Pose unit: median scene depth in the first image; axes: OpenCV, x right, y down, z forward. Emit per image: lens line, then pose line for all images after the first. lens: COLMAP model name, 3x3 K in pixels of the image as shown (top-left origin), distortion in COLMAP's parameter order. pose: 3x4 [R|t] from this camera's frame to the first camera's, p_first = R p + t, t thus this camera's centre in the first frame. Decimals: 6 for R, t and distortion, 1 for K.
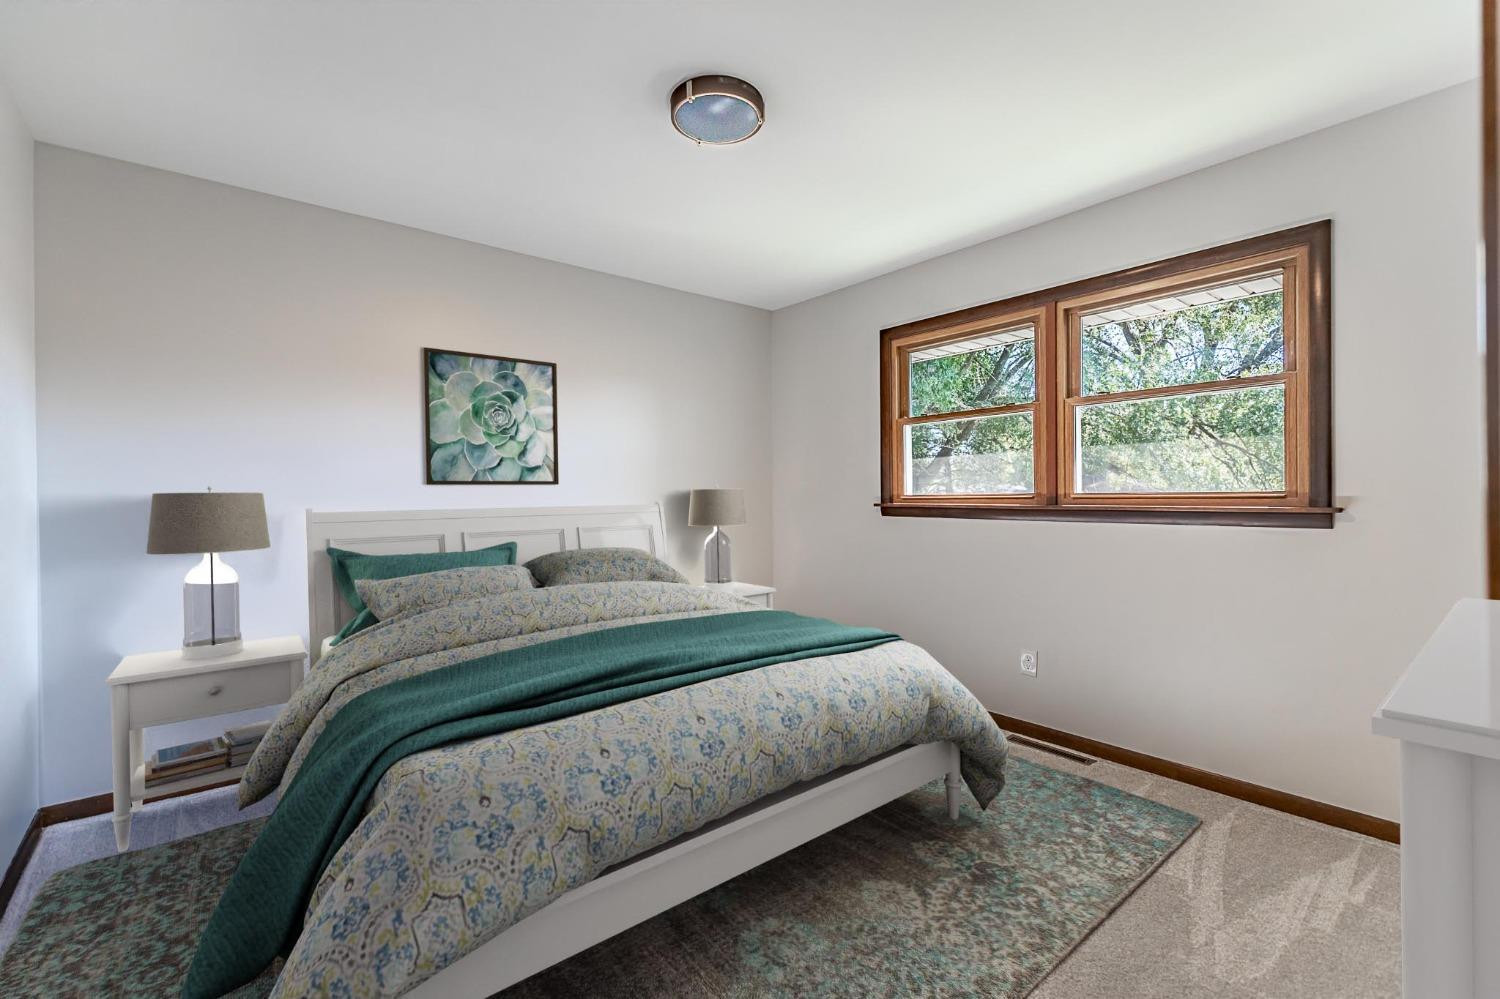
lens RADIAL K [[667.4, 0, 747.2], [0, 667.4, 496.1], [0, 0, 1]] dist [0.020259, -0.000132]
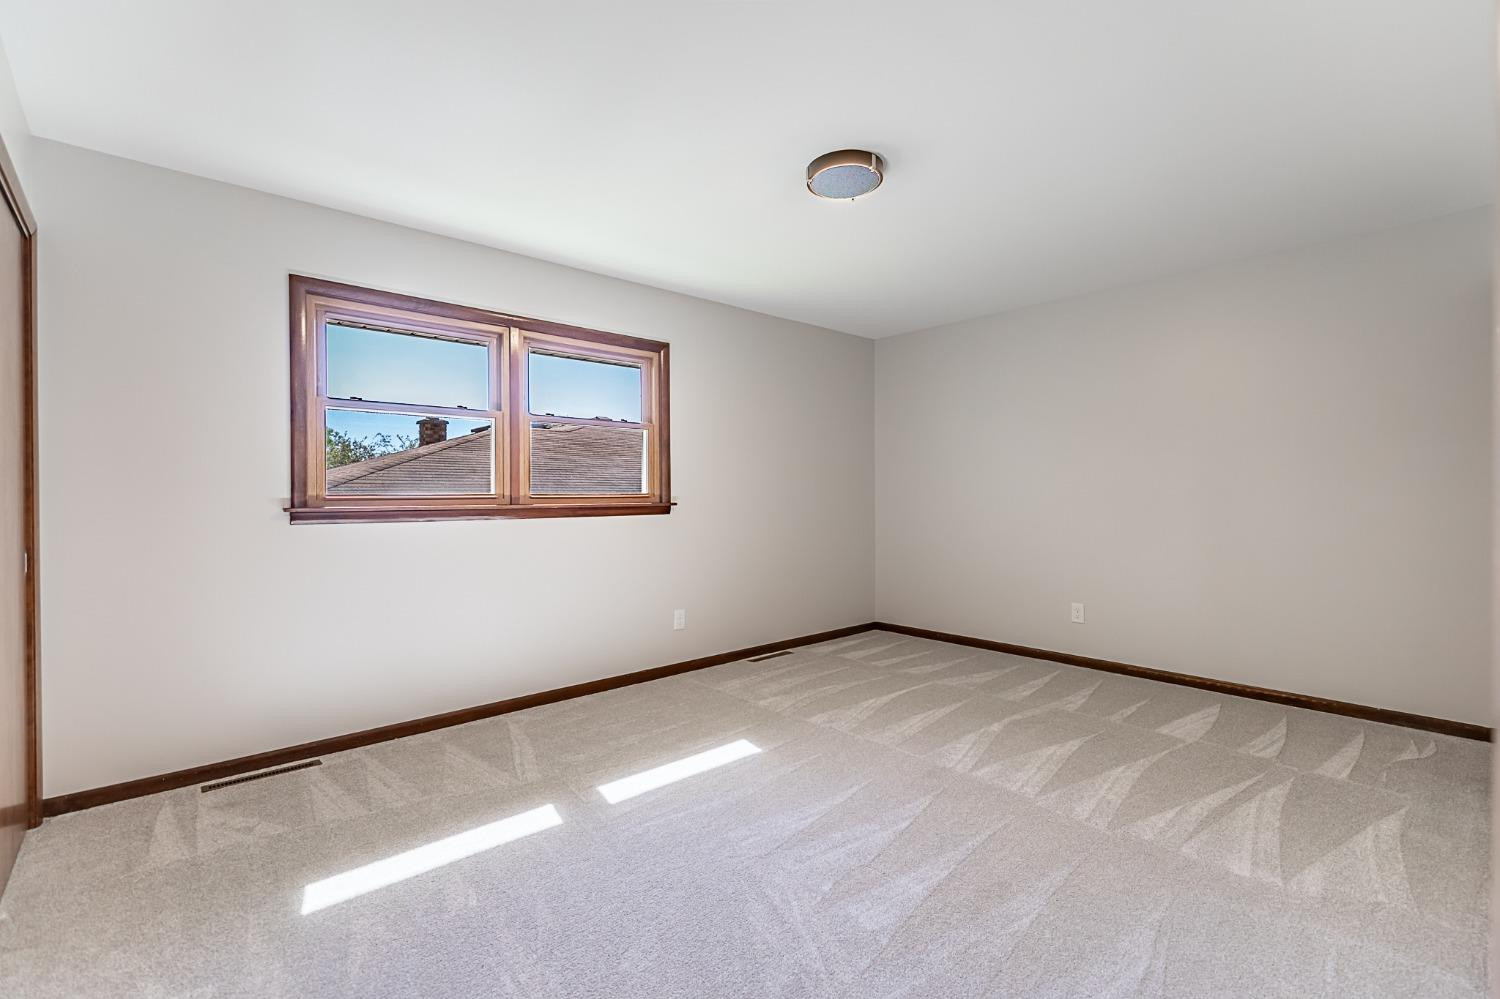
lens RADIAL K [[667.4, 0, 747.2], [0, 667.4, 496.1], [0, 0, 1]] dist [0.020259, -0.000132]
pose [[-0.054578, -0.015159, 0.998394, -0.710890], [-0.009931, 0.999844, 0.014638, -0.021795], [-0.998460, -0.009116, -0.054720, 0.652822]]
